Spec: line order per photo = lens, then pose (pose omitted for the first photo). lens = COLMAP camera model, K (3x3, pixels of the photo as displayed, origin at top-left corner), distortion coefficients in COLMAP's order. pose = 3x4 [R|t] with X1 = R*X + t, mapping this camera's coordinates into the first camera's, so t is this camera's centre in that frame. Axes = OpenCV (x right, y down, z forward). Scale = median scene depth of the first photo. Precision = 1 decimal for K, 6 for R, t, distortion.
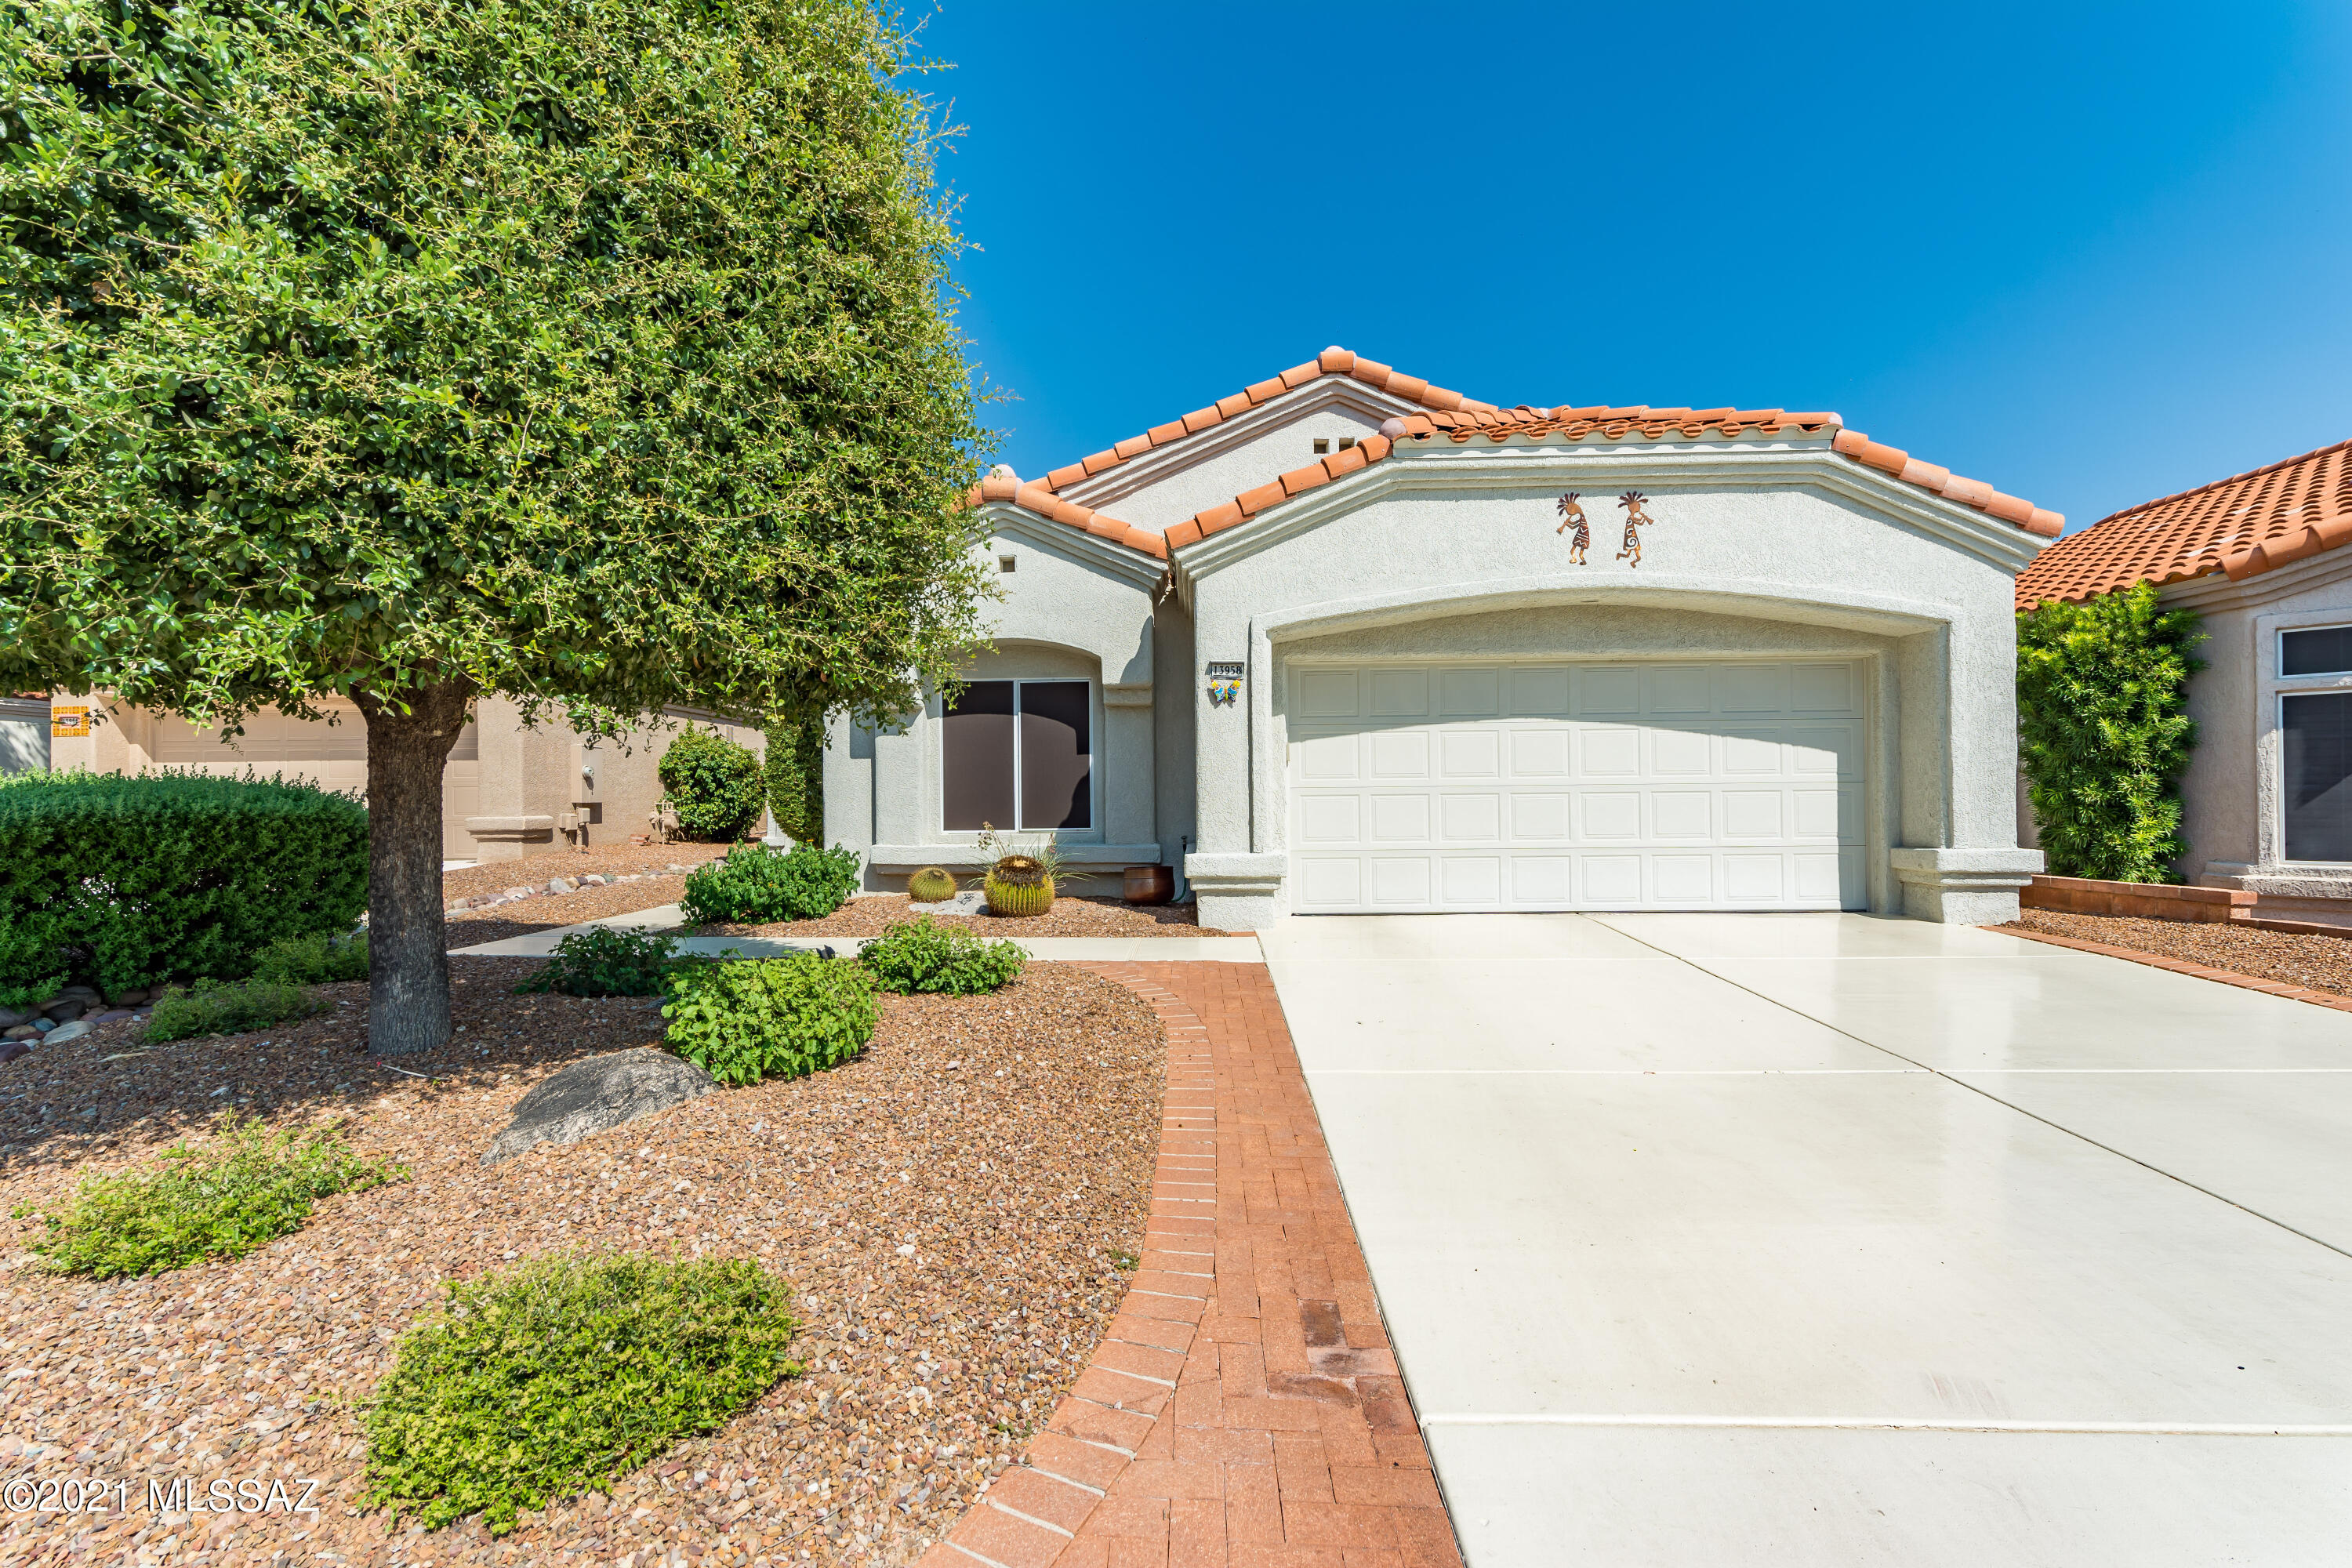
lens RADIAL K [[1024.2, 0, 1177.1], [0, 1024.2, 793.4], [0, 0, 1]] dist [-0.001589, 0.001069]
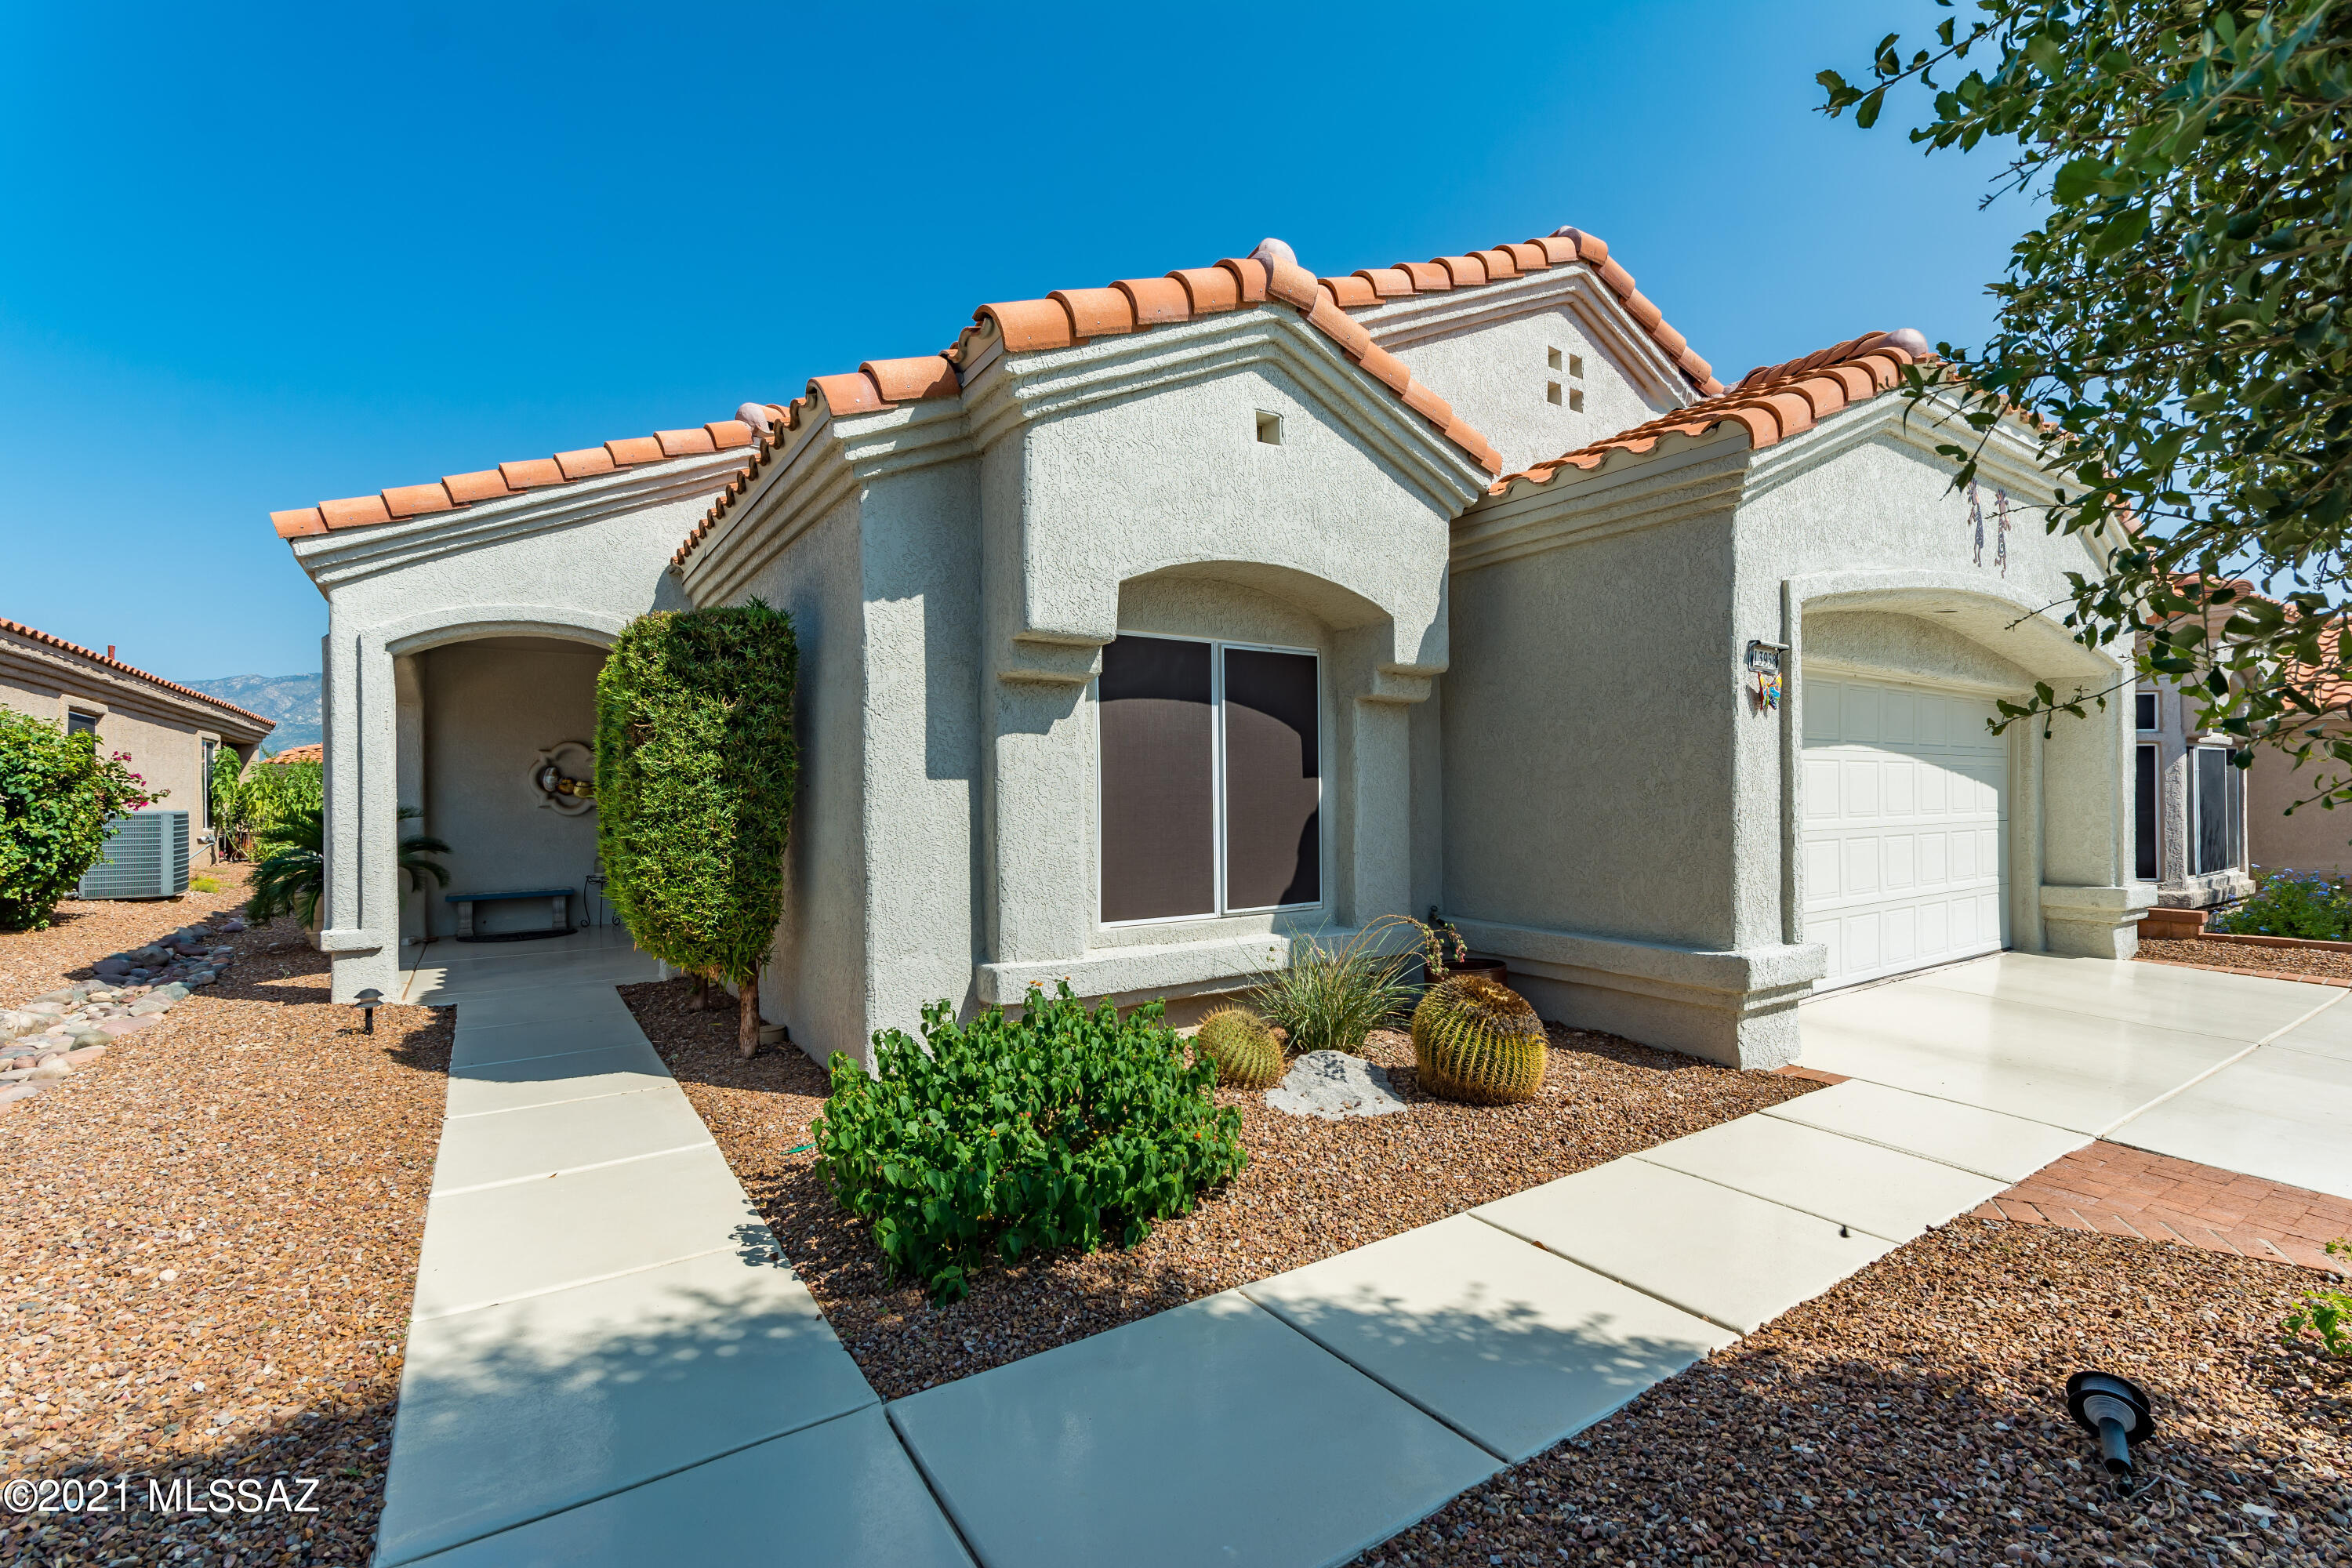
lens RADIAL K [[1040.5, 0, 1215.6], [0, 1040.5, 784.4], [0, 0, 1]] dist [0.000341, 0.000761]
pose [[0.810089, 0.009905, 0.586223, -0.508985], [-0.005001, 0.999938, -0.009985, -0.029445], [-0.586286, 0.005158, 0.810088, 0.572287]]
